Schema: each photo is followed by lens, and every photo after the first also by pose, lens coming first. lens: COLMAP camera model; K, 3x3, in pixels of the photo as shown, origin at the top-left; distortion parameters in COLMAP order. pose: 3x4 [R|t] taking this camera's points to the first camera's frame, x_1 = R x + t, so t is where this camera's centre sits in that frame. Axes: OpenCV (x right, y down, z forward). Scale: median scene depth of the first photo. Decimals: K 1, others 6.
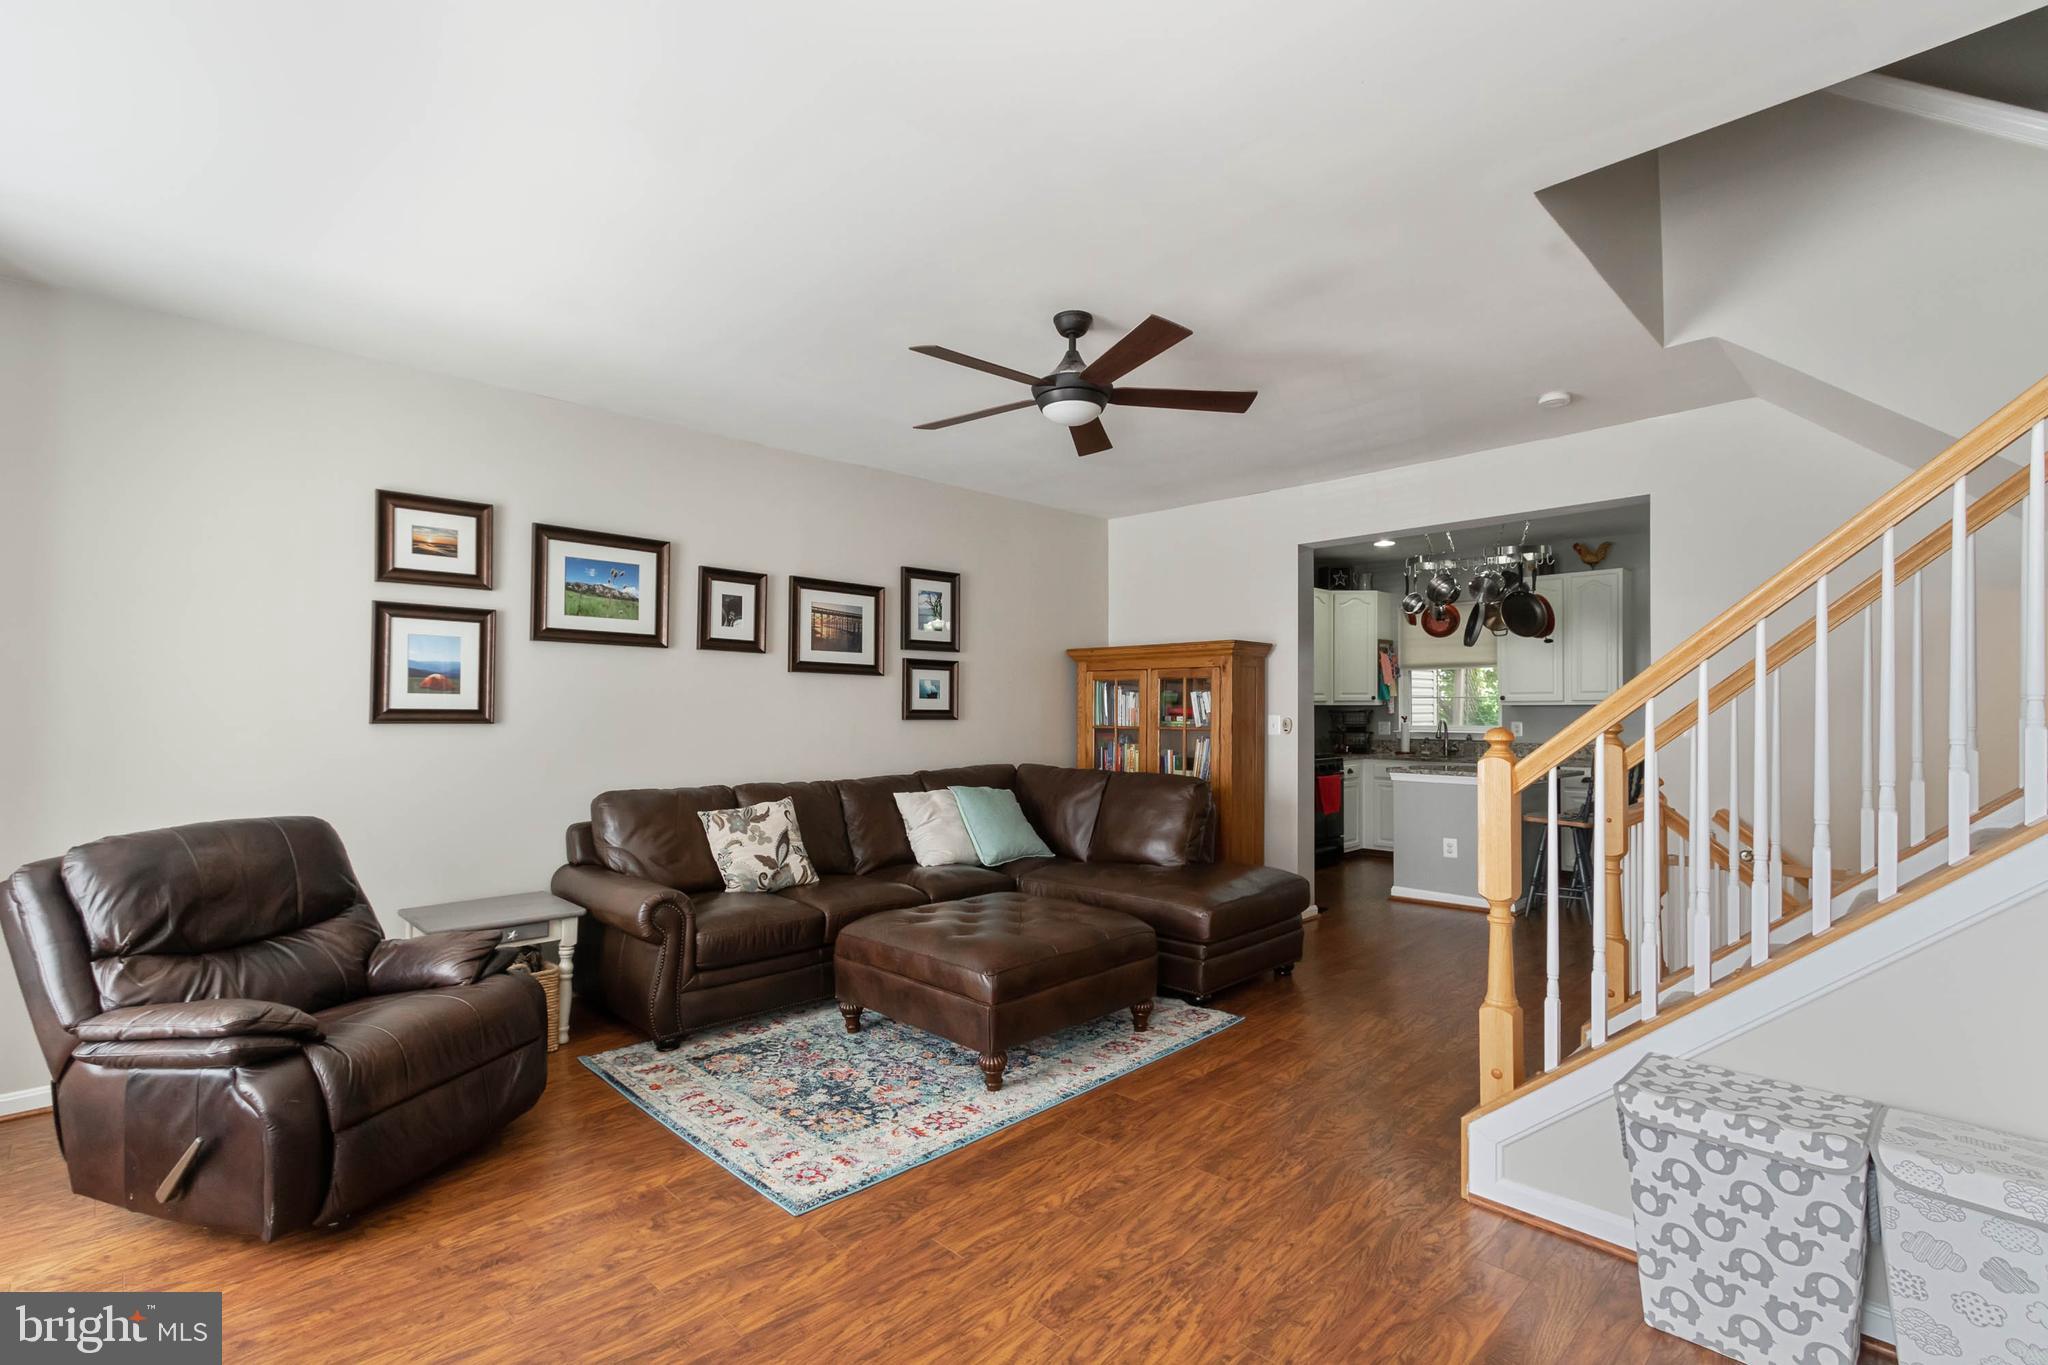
lens RADIAL K [[943.7, 0, 1014.2], [0, 943.7, 703.2], [0, 0, 1]] dist [0.002297, 0.000239]
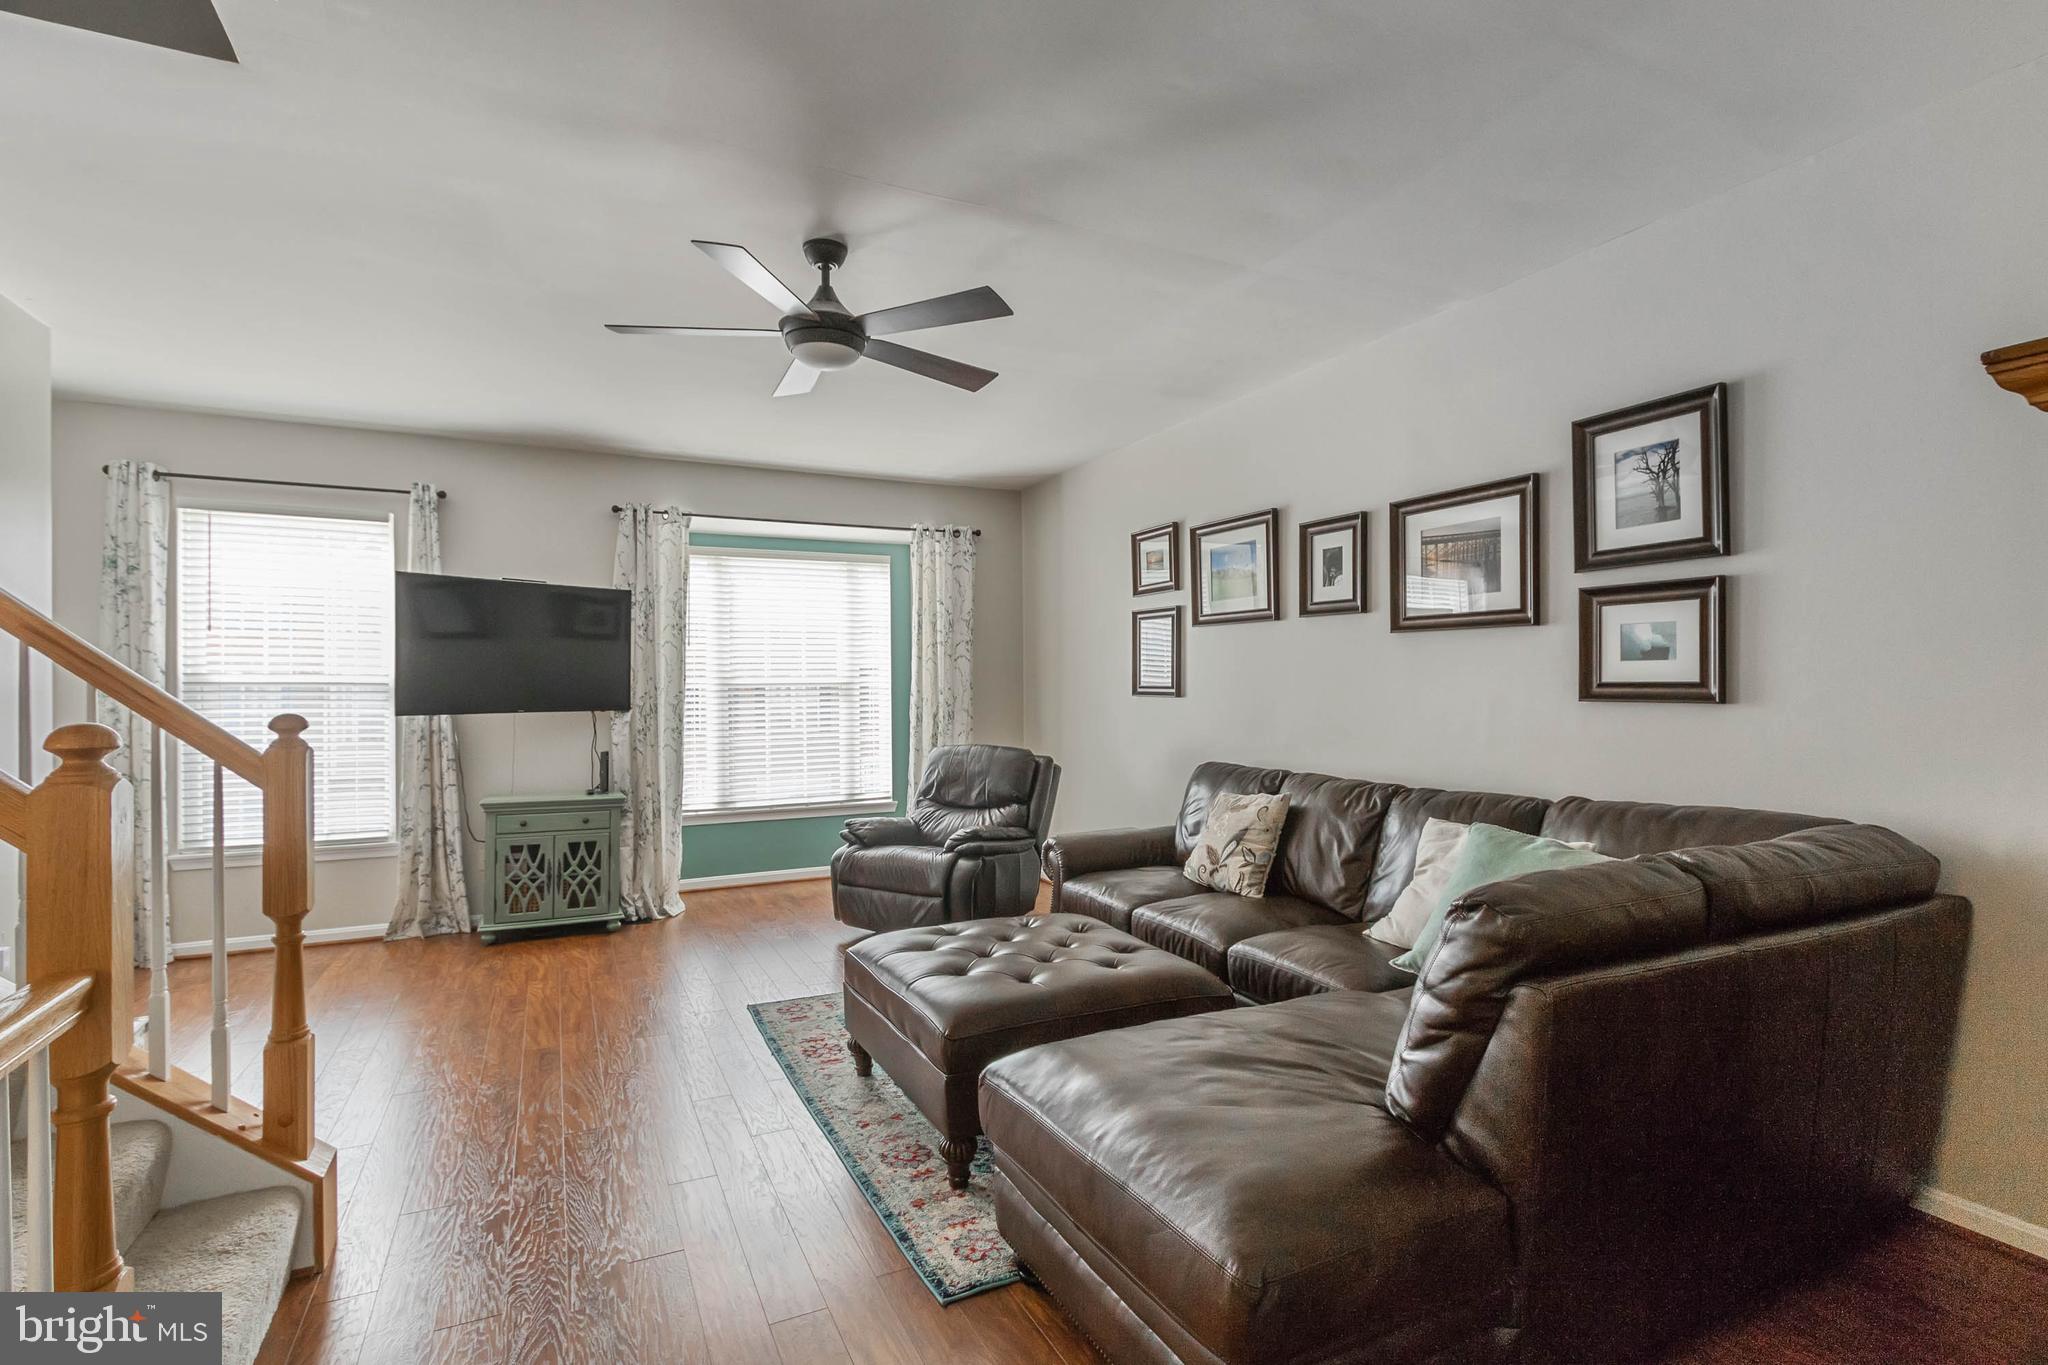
lens RADIAL K [[957.0, 0, 1023.4], [0, 957.0, 695.2], [0, 0, 1]] dist [0.000669, 0.000043]
pose [[-0.309458, 0.005585, -0.950897, 0.543150], [0.010031, 0.999946, 0.002609, 0.010005], [0.950860, -0.008731, -0.309497, 0.919696]]
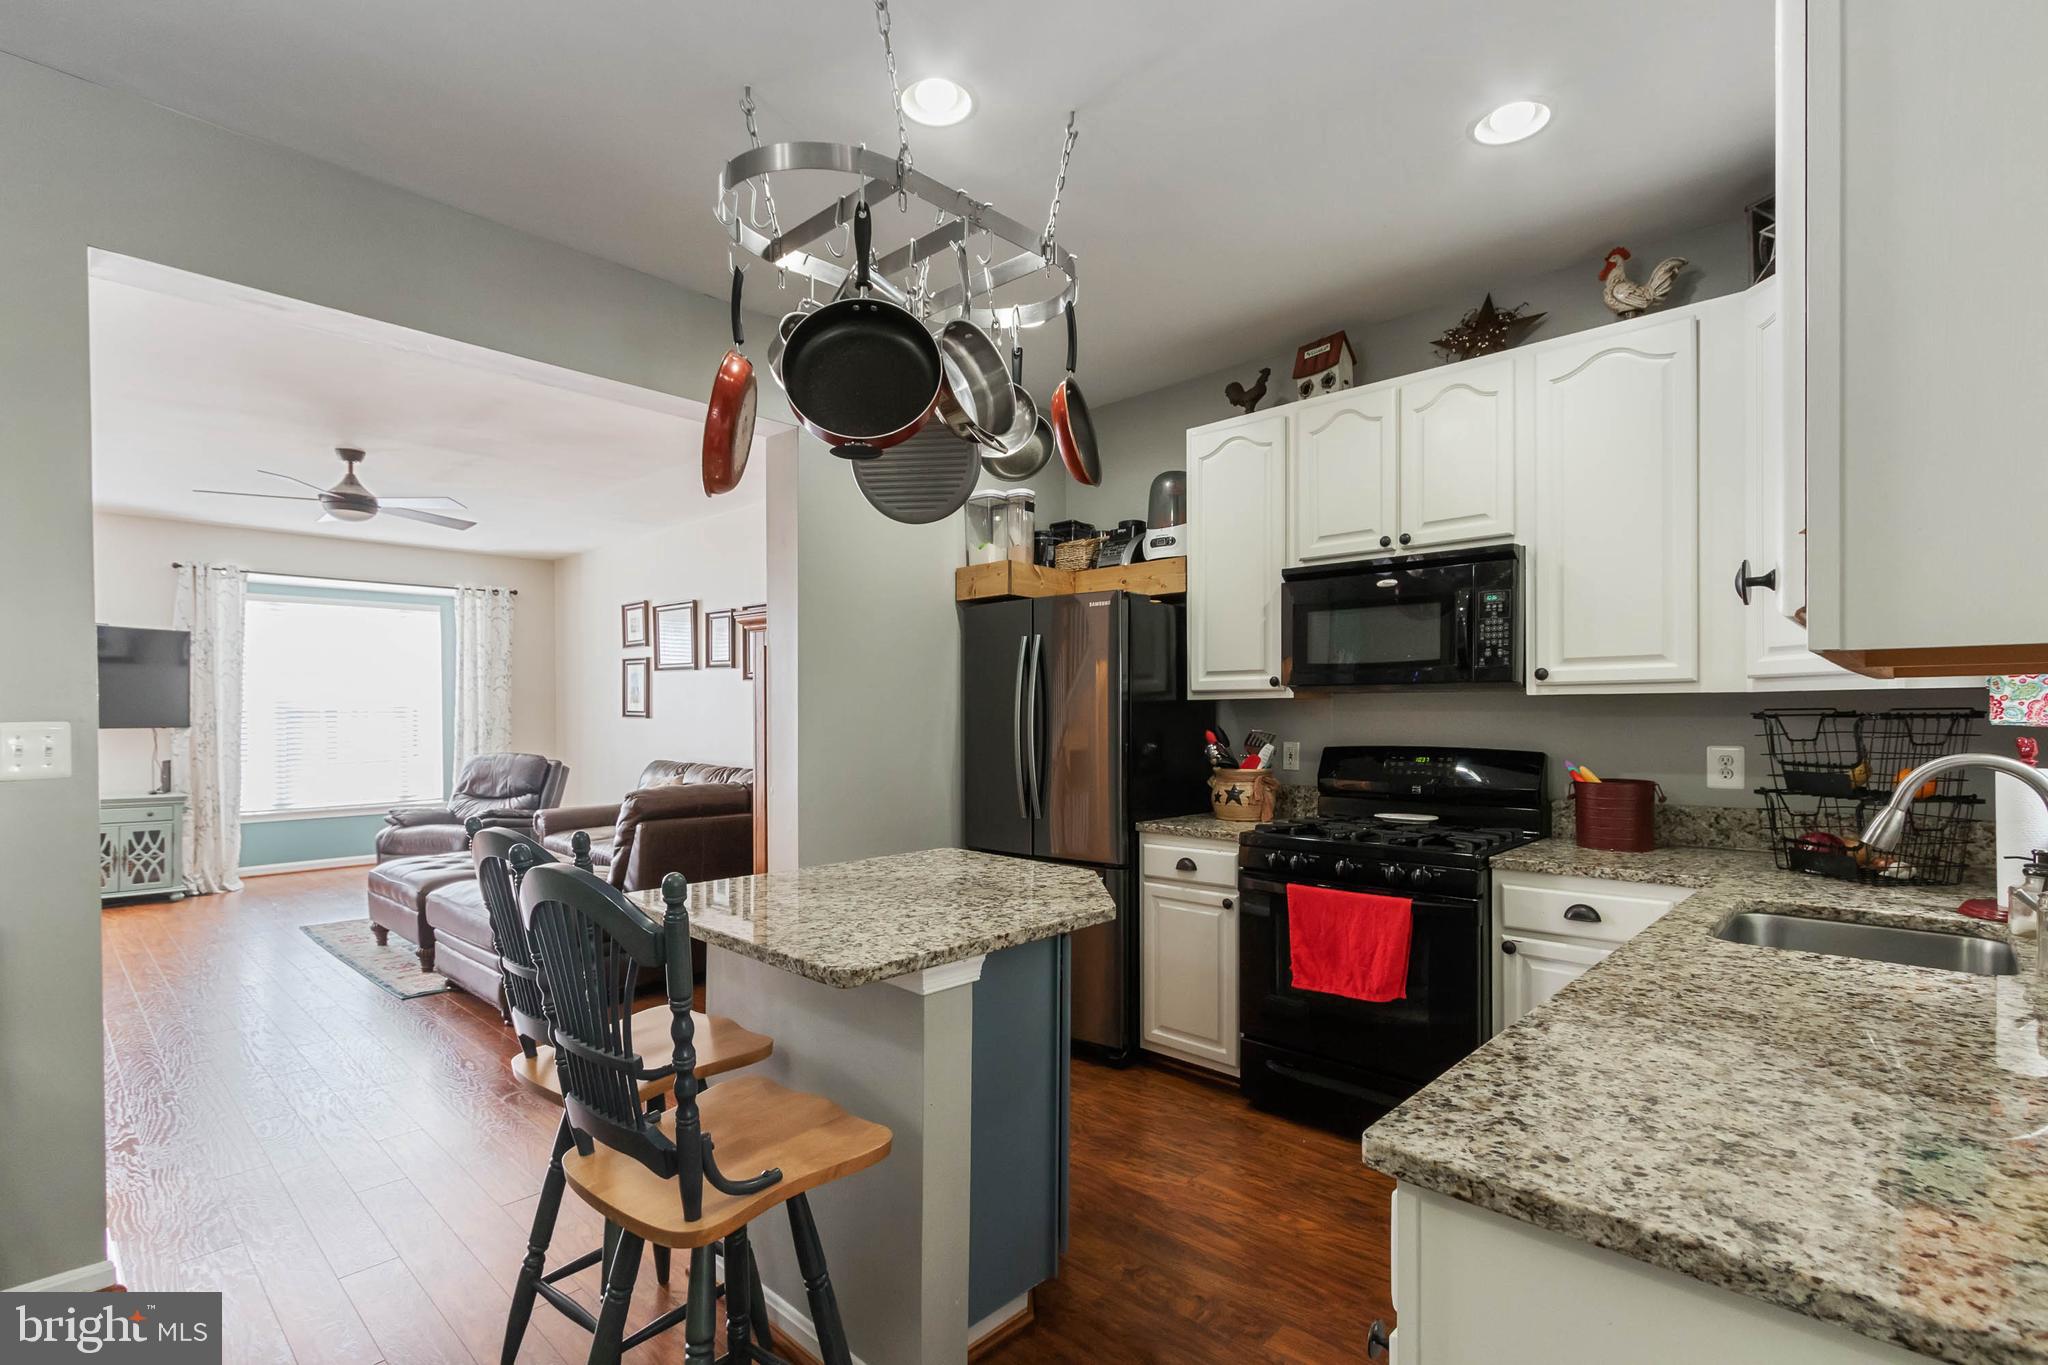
lens RADIAL K [[967.0, 0, 1020.6], [0, 967.0, 727.8], [0, 0, 1]] dist [0.001570, -0.000965]
pose [[0.033752, 0.013486, -0.999339, 1.045720], [0.005536, 0.999891, 0.013681, 0.013245], [0.999415, -0.005994, 0.033674, 1.279467]]
